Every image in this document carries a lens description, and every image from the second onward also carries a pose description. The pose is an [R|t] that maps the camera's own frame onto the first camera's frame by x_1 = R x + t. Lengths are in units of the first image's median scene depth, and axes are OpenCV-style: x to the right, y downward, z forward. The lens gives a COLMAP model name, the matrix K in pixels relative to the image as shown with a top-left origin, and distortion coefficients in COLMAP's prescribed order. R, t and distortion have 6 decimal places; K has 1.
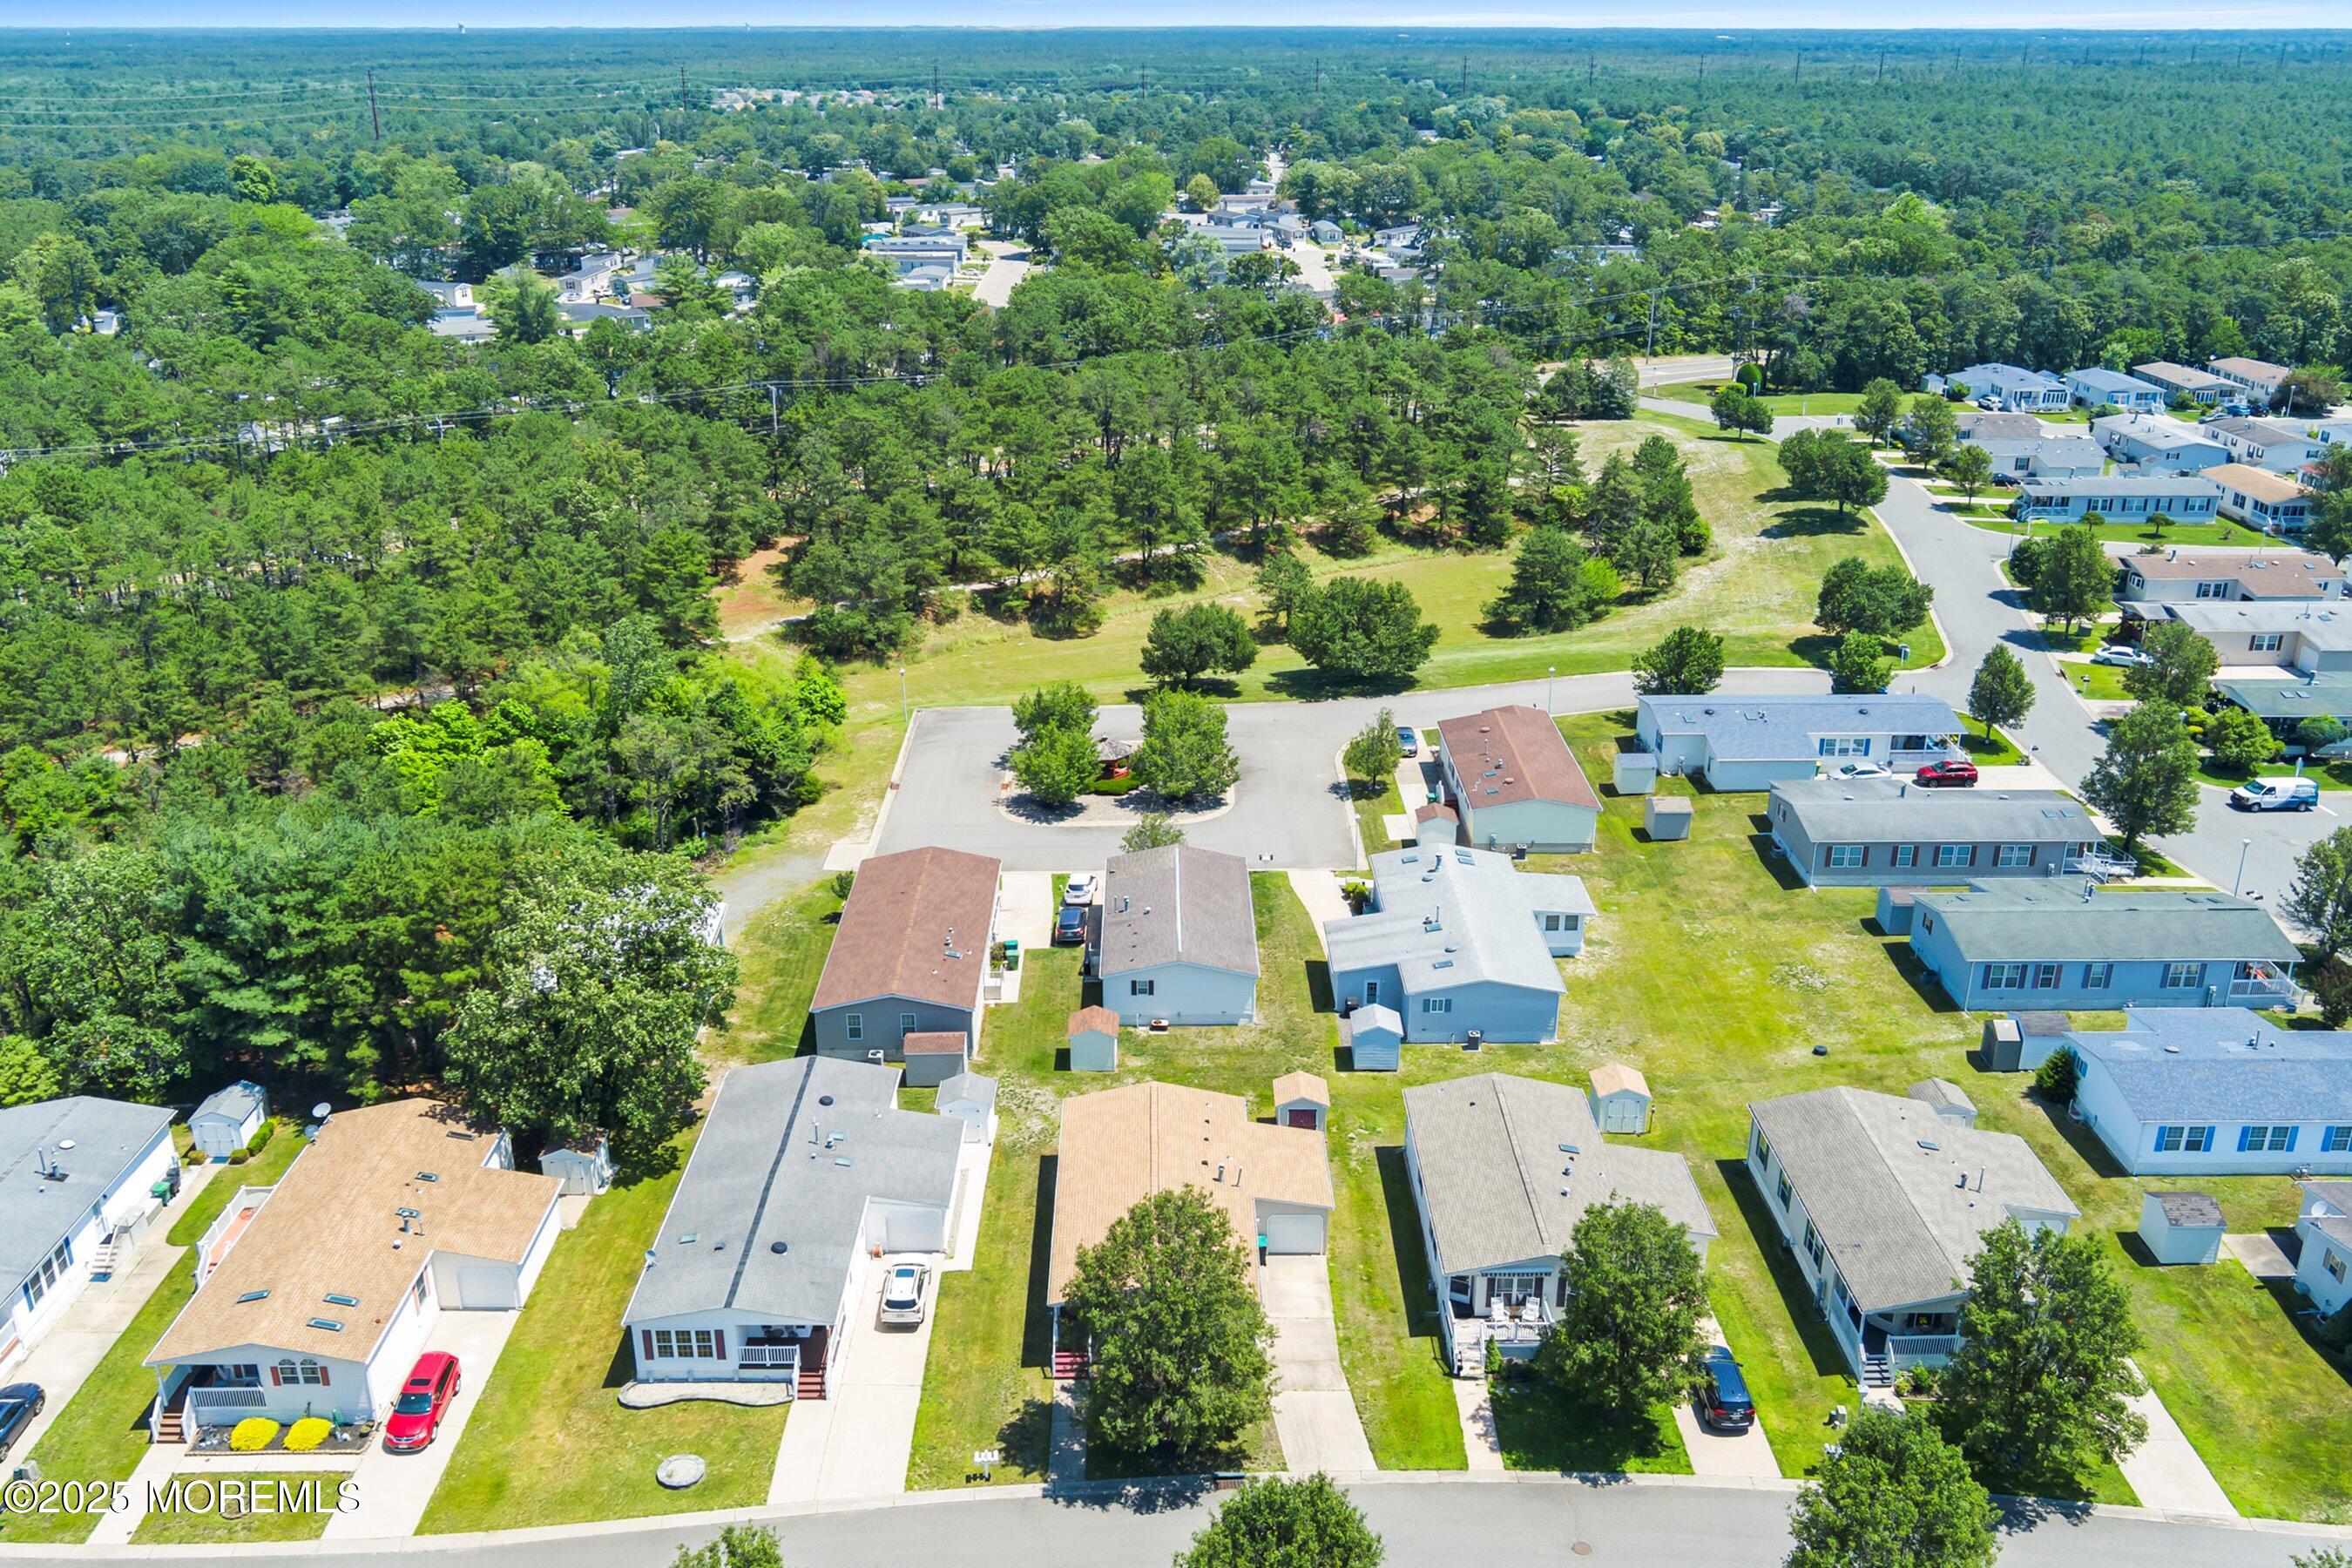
lens RADIAL K [[2010.8, 0, 1175.3], [0, 2010.8, 740.4], [0, 0, 1]] dist [-0.003208, 0.004966]
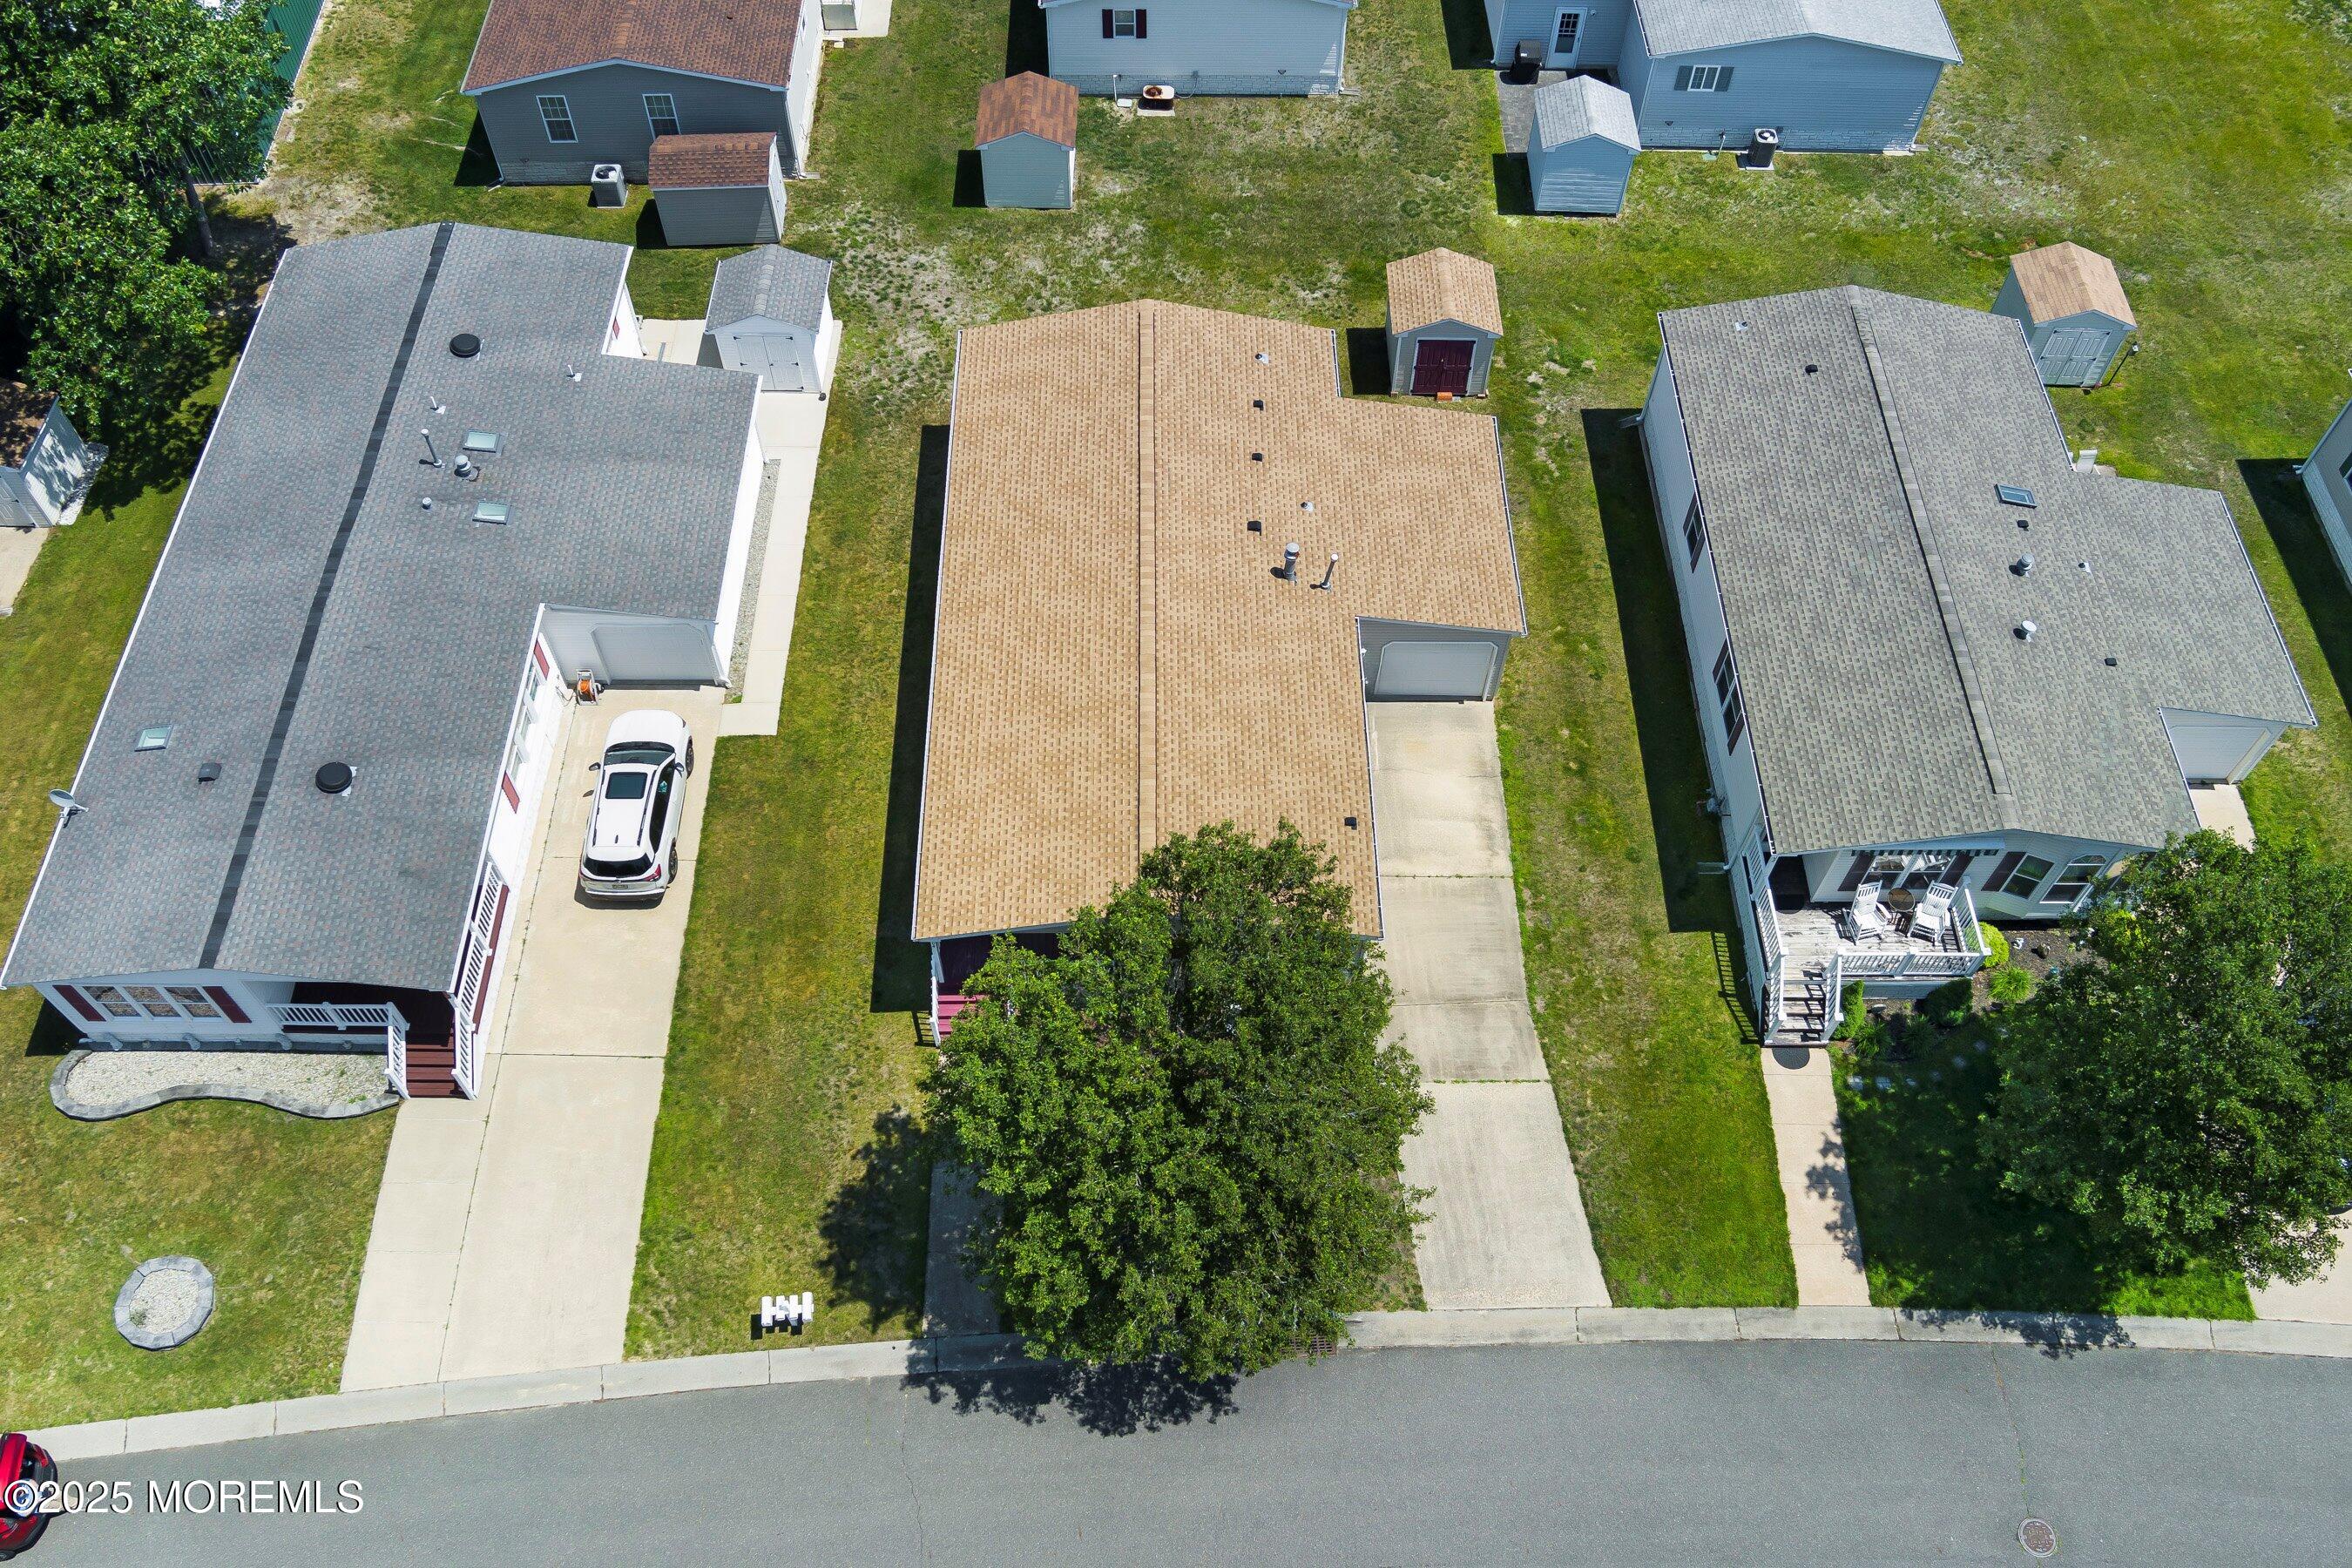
lens RADIAL K [[1917.1, 0, 1166.3], [0, 1917.1, 794.7], [0, 0, 1]] dist [-0.067332, 0.009321]
pose [[0.999963, 0.008106, 0.002932, -0.007039], [-0.008284, 0.809614, 0.586904, -0.000919], [0.002384, -0.586907, 0.809651, 0.631309]]
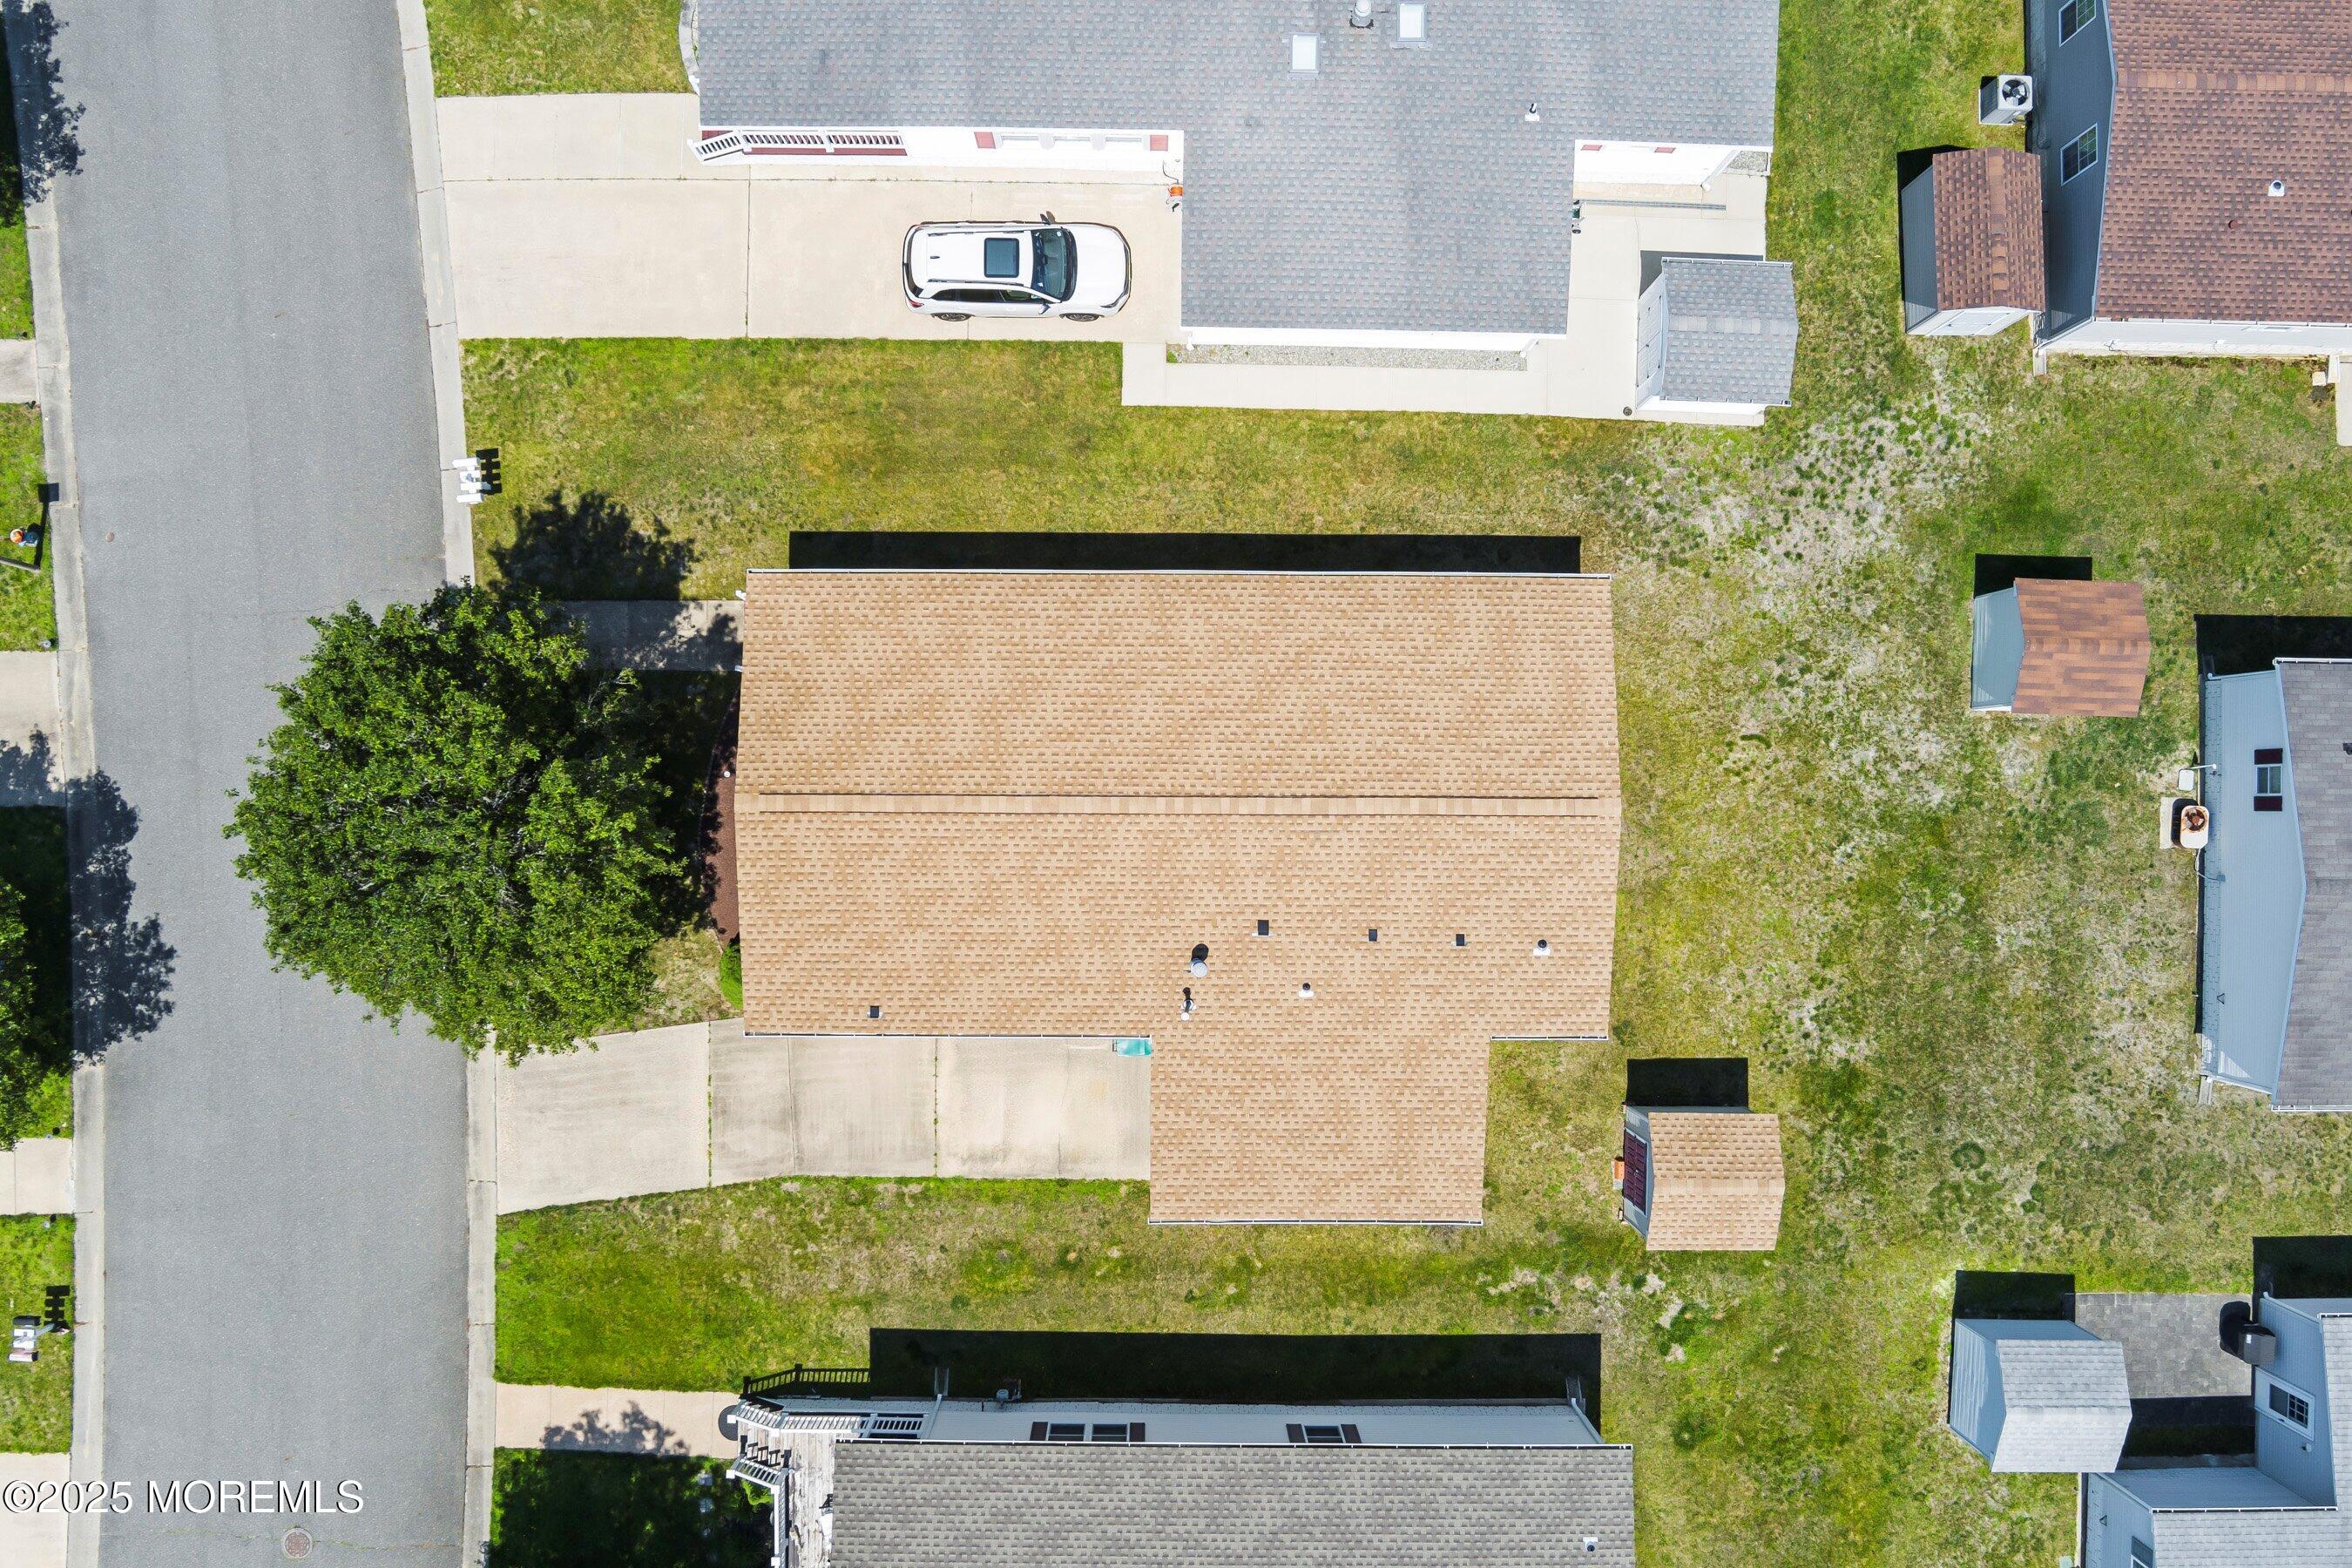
lens RADIAL K [[1917.1, 0, 1166.3], [0, 1917.1, 794.7], [0, 0, 1]] dist [-0.067332, 0.009321]
pose [[-0.017278, 0.999849, -0.002064, -0.011964], [-0.351300, -0.004138, 0.936254, -0.155099], [0.936104, 0.016901, 0.351318, 0.885096]]
